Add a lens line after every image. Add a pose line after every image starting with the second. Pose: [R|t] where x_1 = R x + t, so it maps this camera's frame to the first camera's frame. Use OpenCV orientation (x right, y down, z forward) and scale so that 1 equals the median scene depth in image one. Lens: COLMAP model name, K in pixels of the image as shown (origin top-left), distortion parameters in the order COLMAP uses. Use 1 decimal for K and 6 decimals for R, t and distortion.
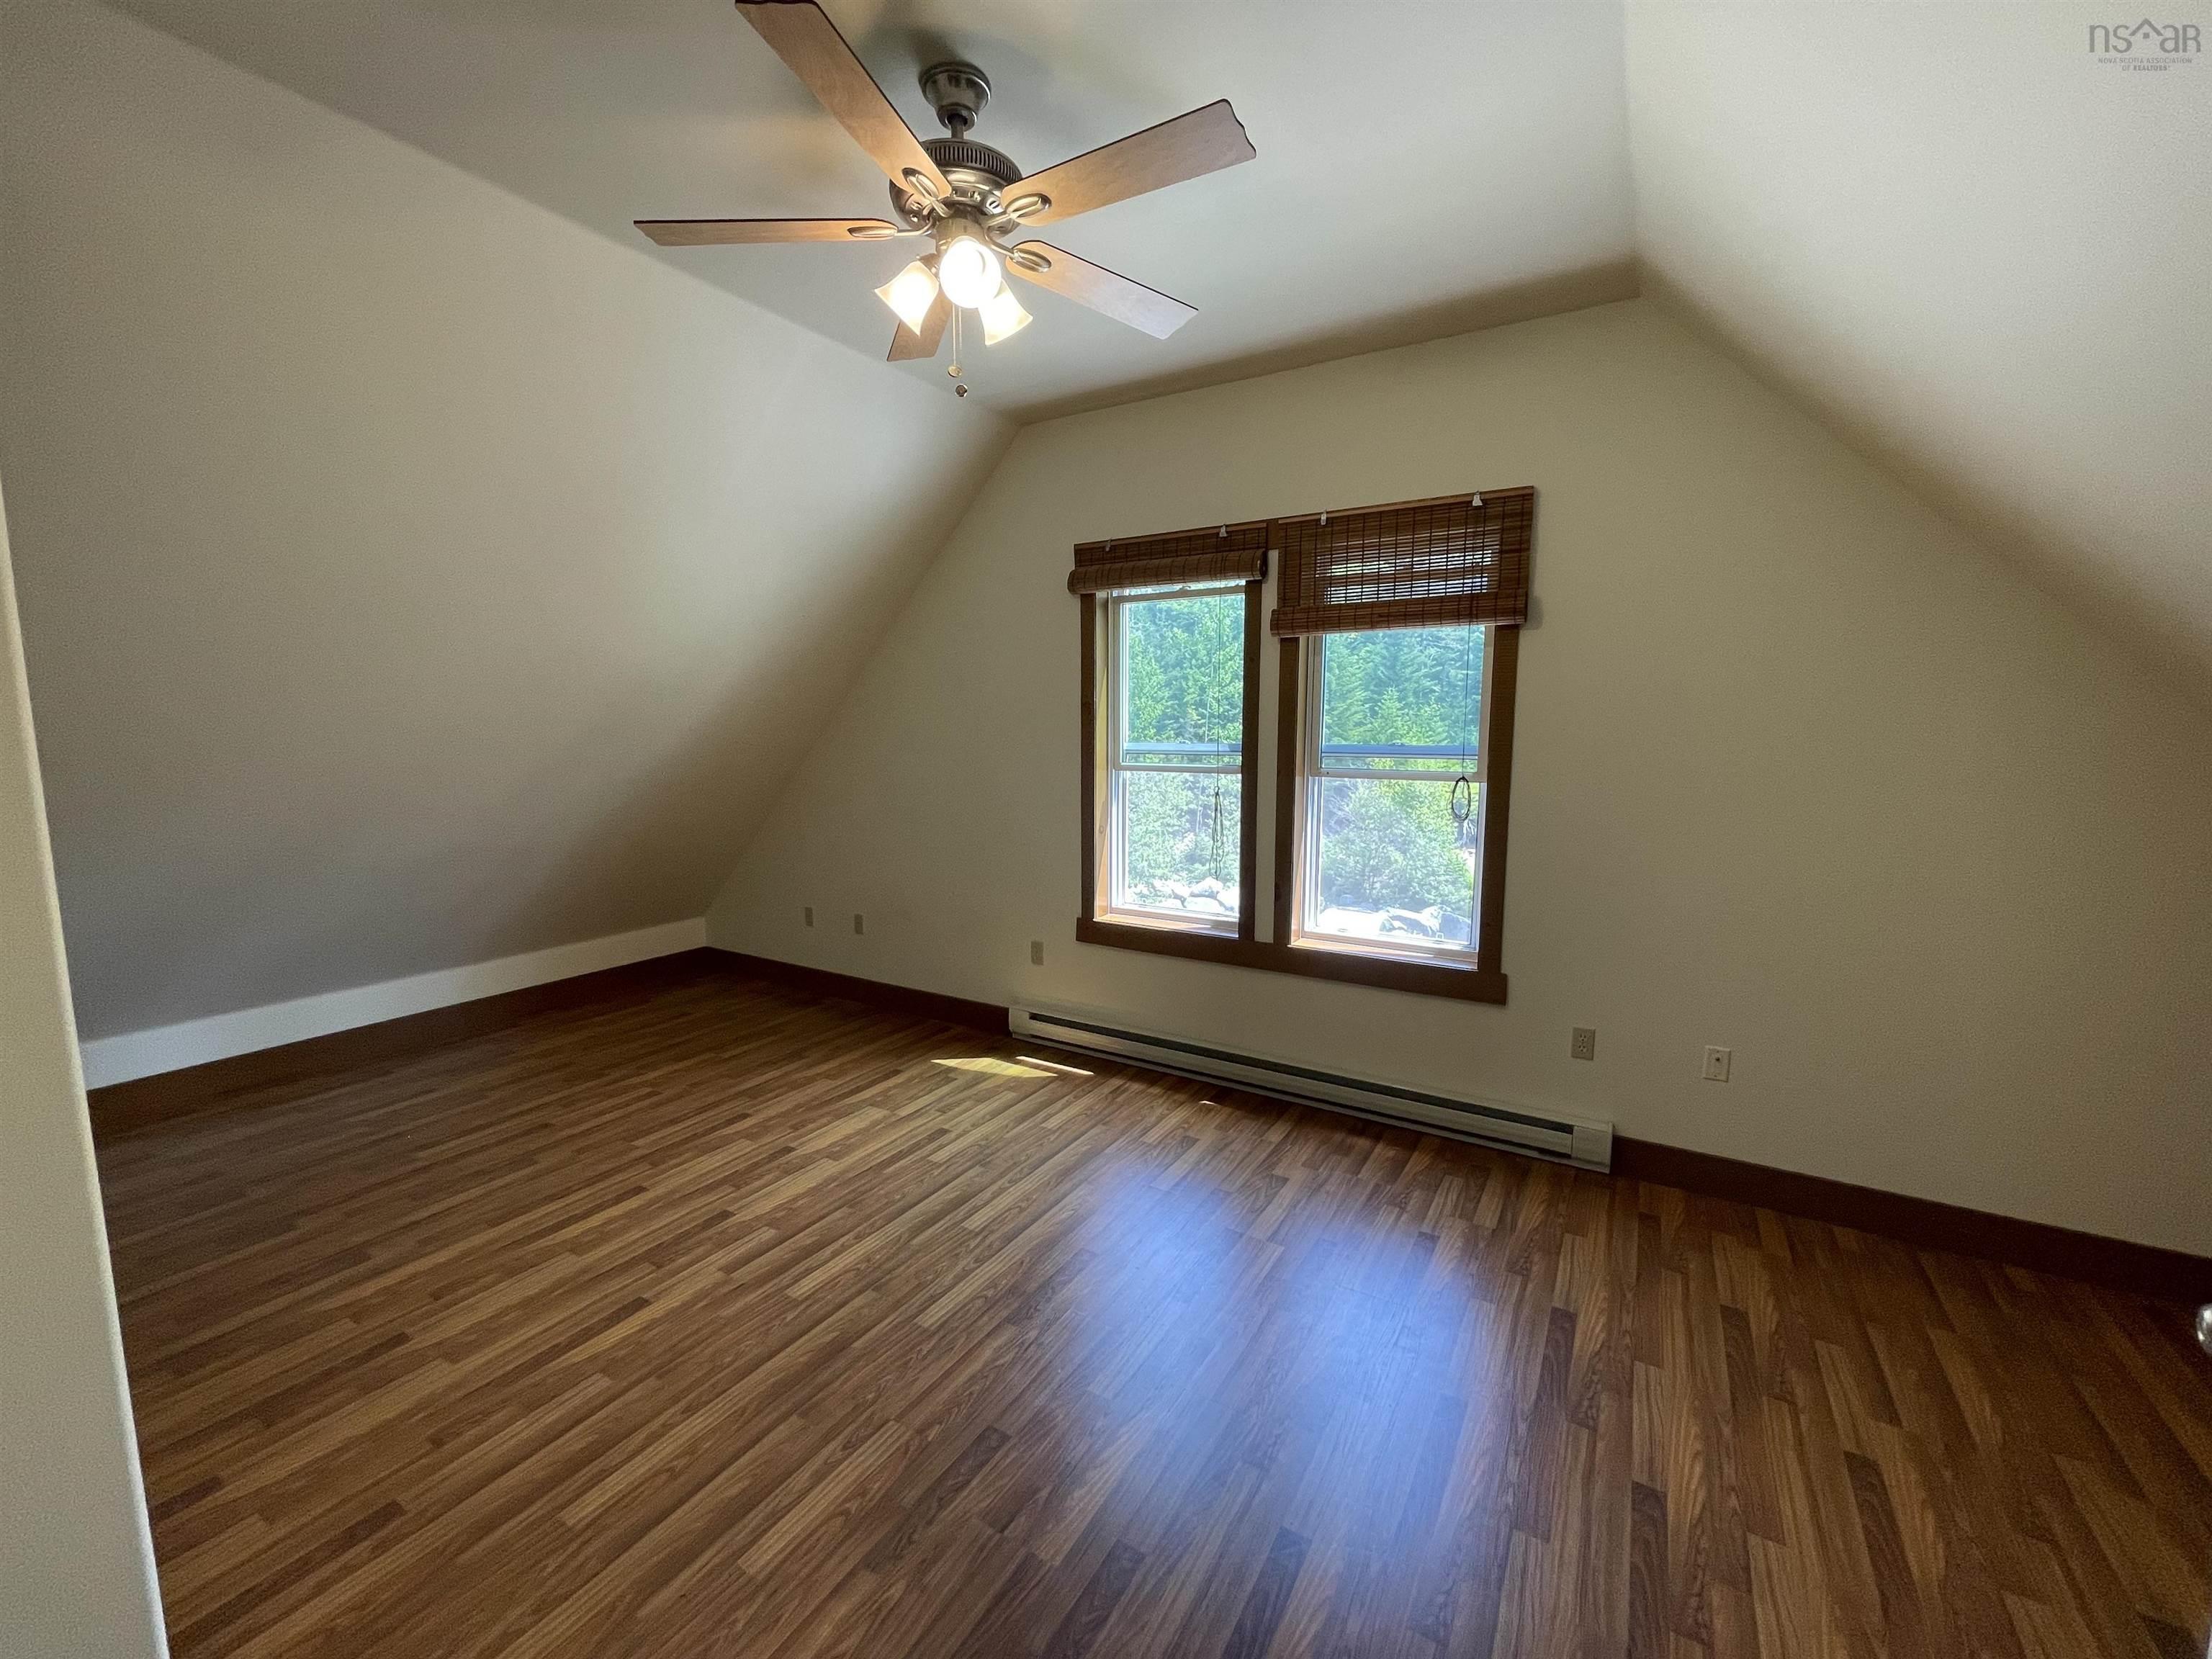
lens RADIAL K [[897.1, 0, 1113.2], [0, 897.1, 842.6], [0, 0, 1]] dist [-0.014166, 0.000255]
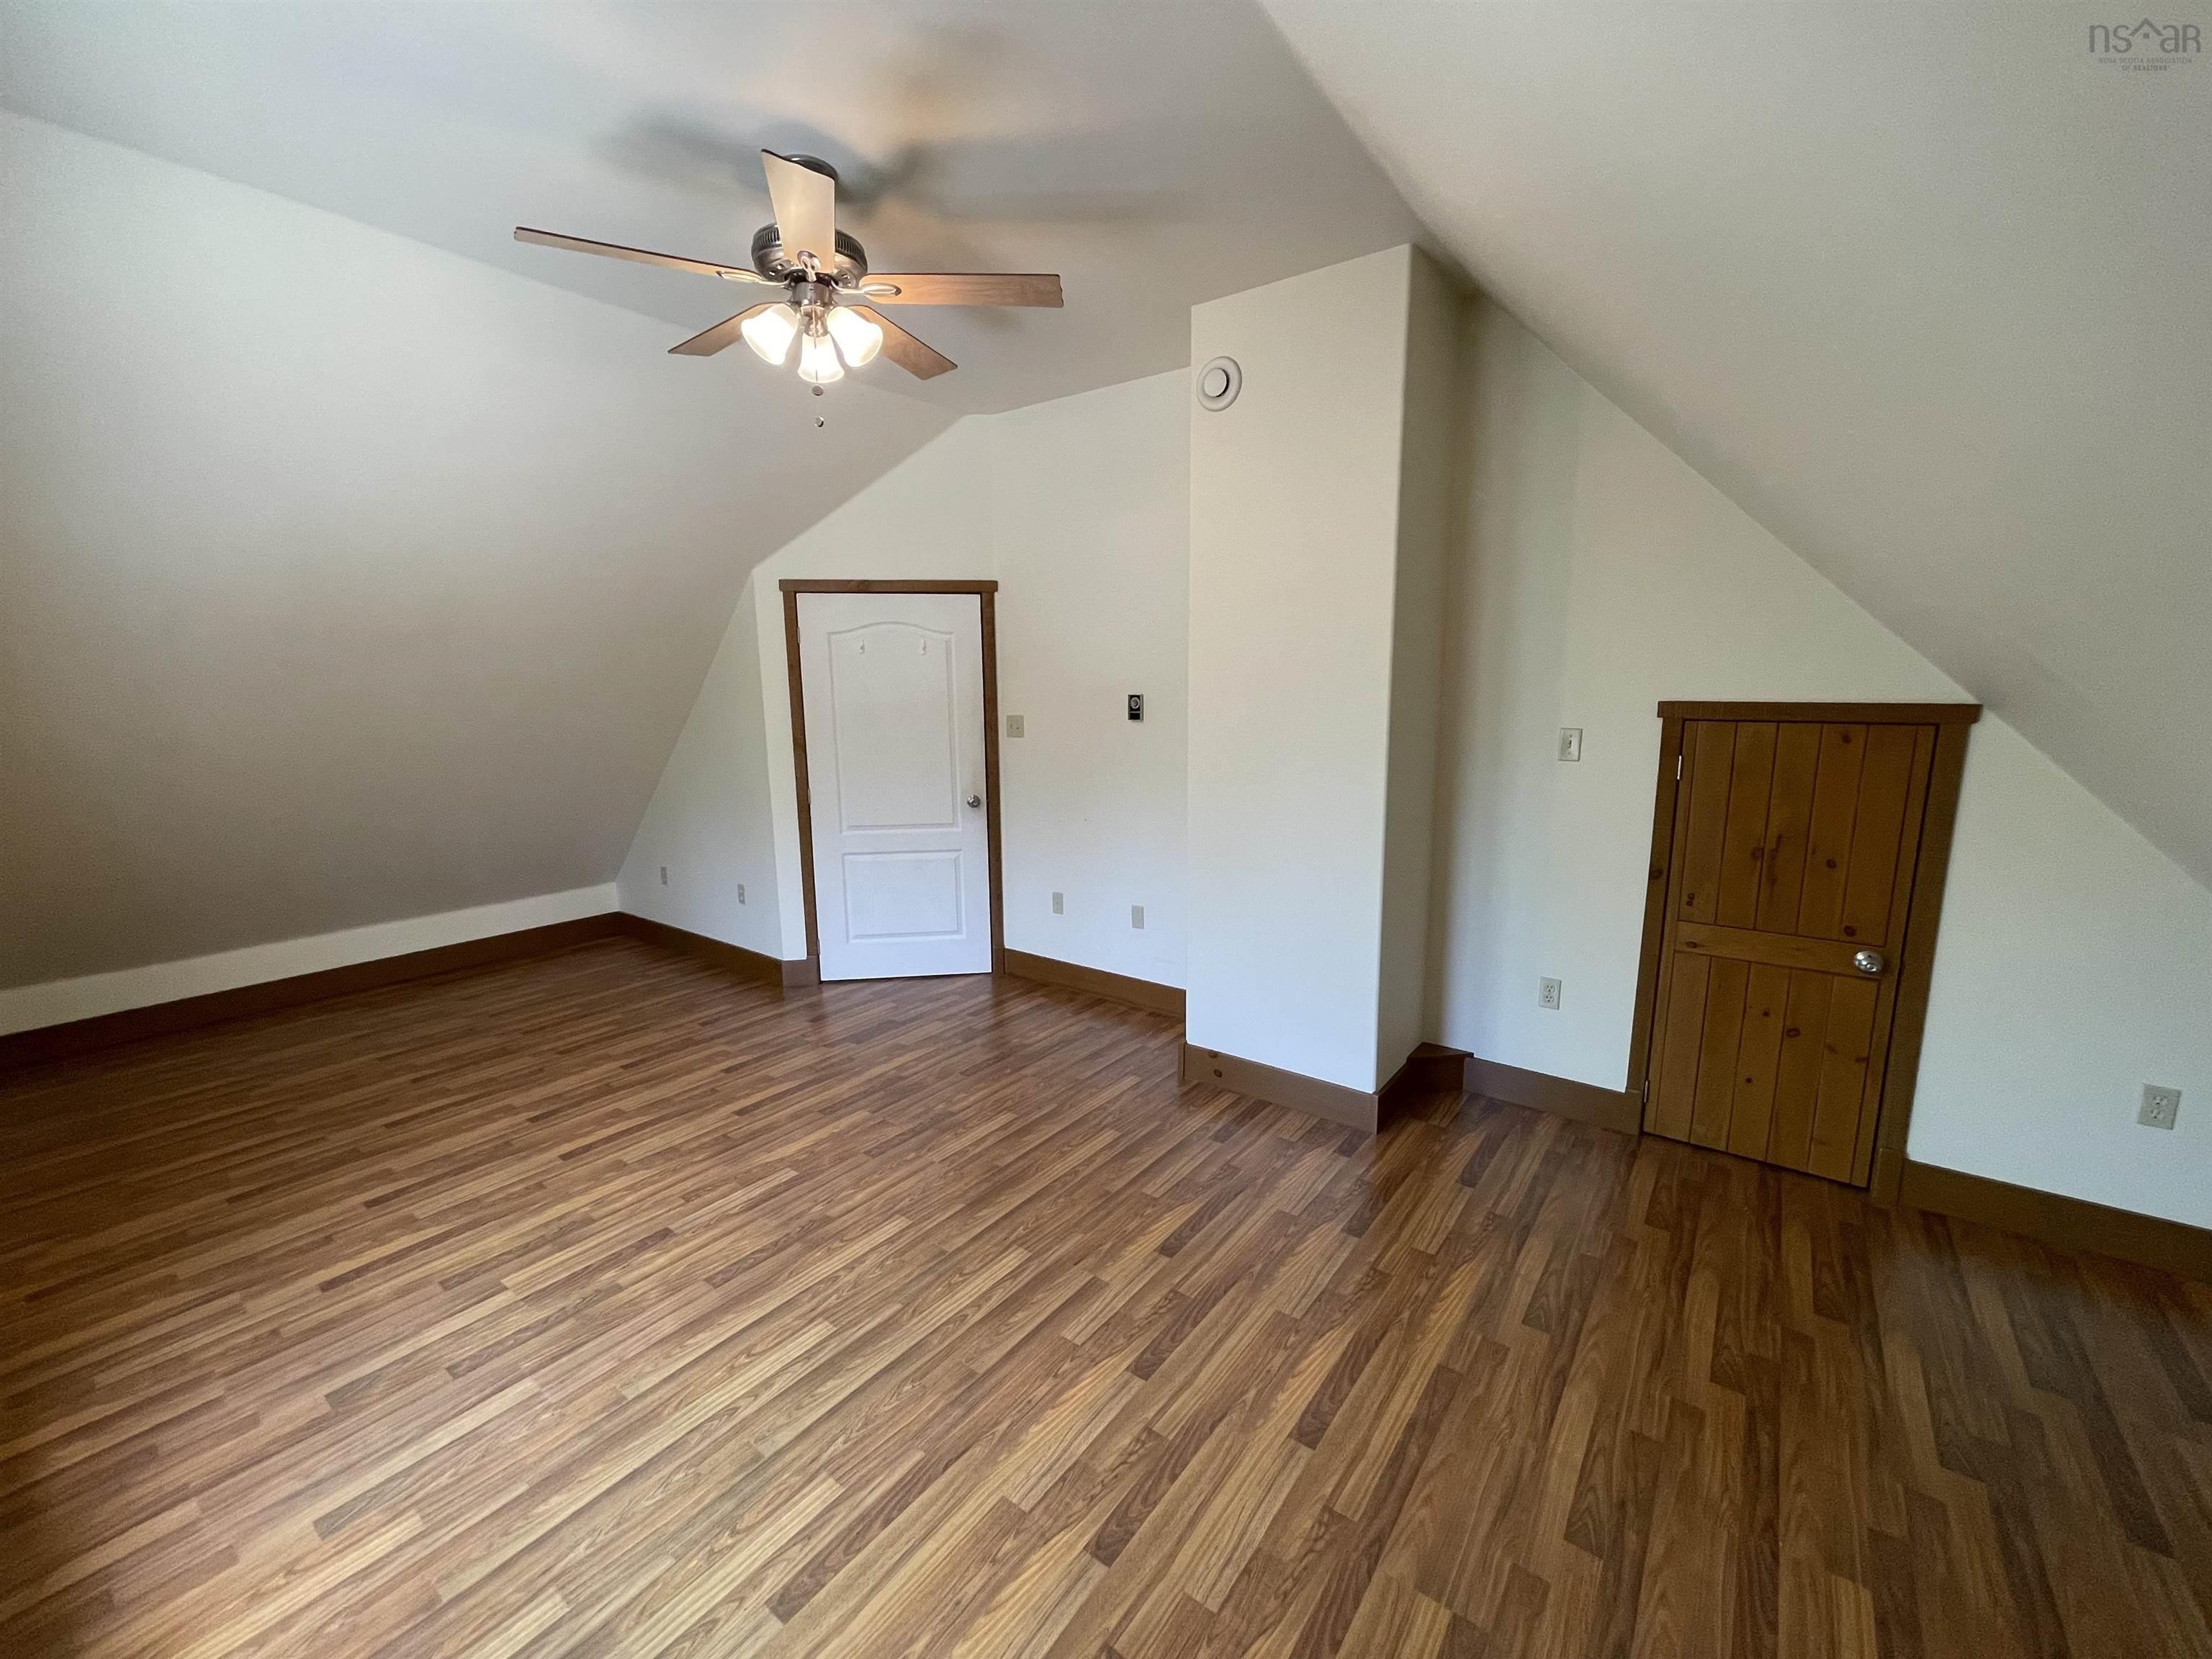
lens RADIAL K [[897.1, 0, 1104.1], [0, 897.1, 833.9], [0, 0, 1]] dist [-0.014166, 0.000255]
pose [[-0.994161, -0.014287, 0.106953, -0.463784], [0.018039, 0.955239, 0.295283, -0.212567], [-0.106385, 0.295489, -0.949404, 1.525024]]
